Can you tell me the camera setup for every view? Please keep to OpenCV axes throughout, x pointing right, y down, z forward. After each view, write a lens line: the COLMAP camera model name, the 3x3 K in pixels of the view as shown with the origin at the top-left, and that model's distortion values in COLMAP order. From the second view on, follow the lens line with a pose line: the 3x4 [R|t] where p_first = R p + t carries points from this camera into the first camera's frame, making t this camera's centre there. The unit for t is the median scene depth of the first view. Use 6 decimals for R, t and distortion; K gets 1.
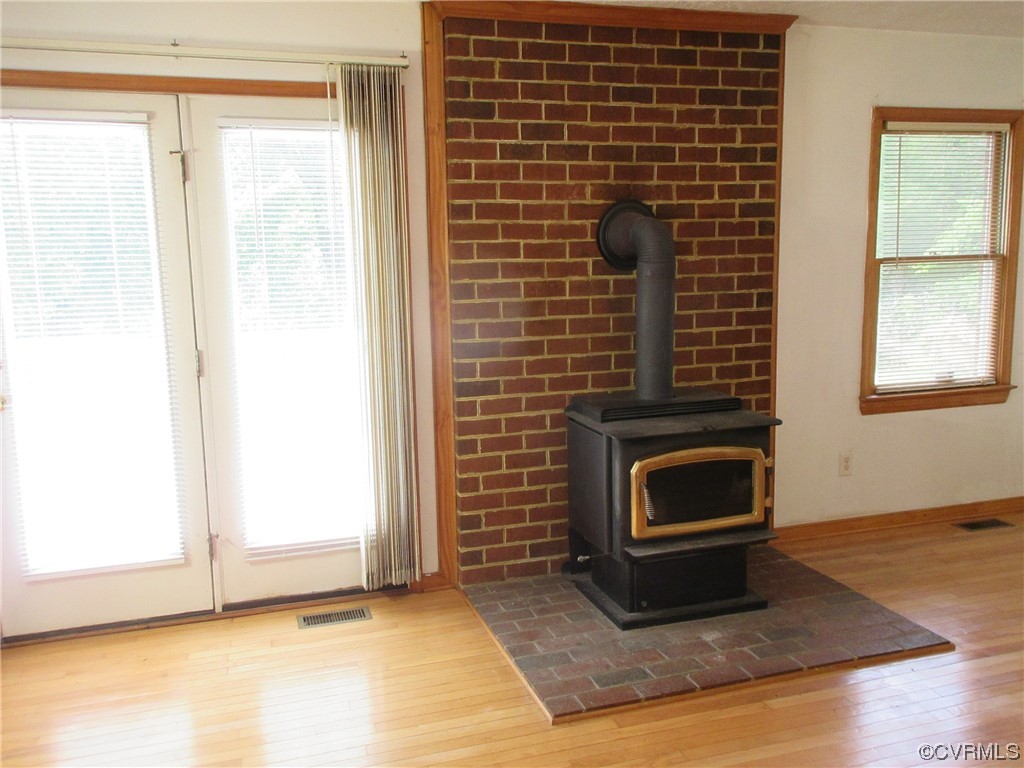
lens RADIAL K [[877.3, 0, 512.6], [0, 877.3, 386.8], [0, 0, 1]] dist [0.002672, 0.025188]
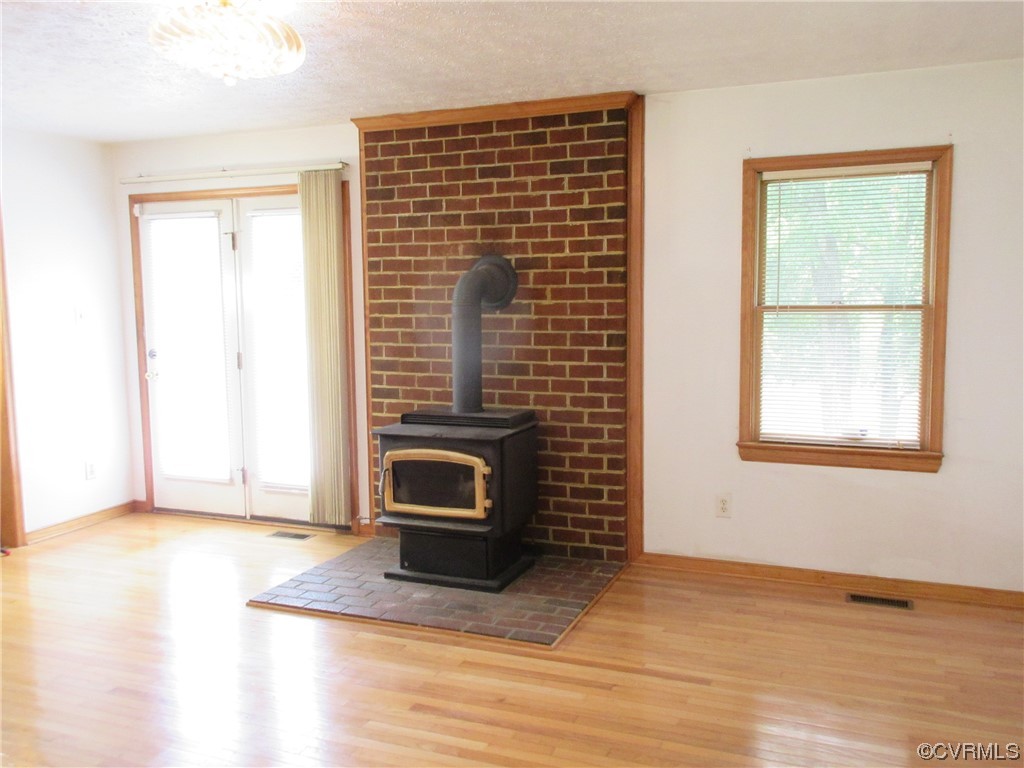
lens RADIAL K [[877.3, 0, 509.9], [0, 877.3, 382.9], [0, 0, 1]] dist [0.002672, 0.025188]
pose [[0.772152, 0.081403, -0.630202, 0.951202], [-0.101424, 0.994834, 0.004233, -0.038618], [0.627291, 0.060650, 0.776420, 0.052562]]
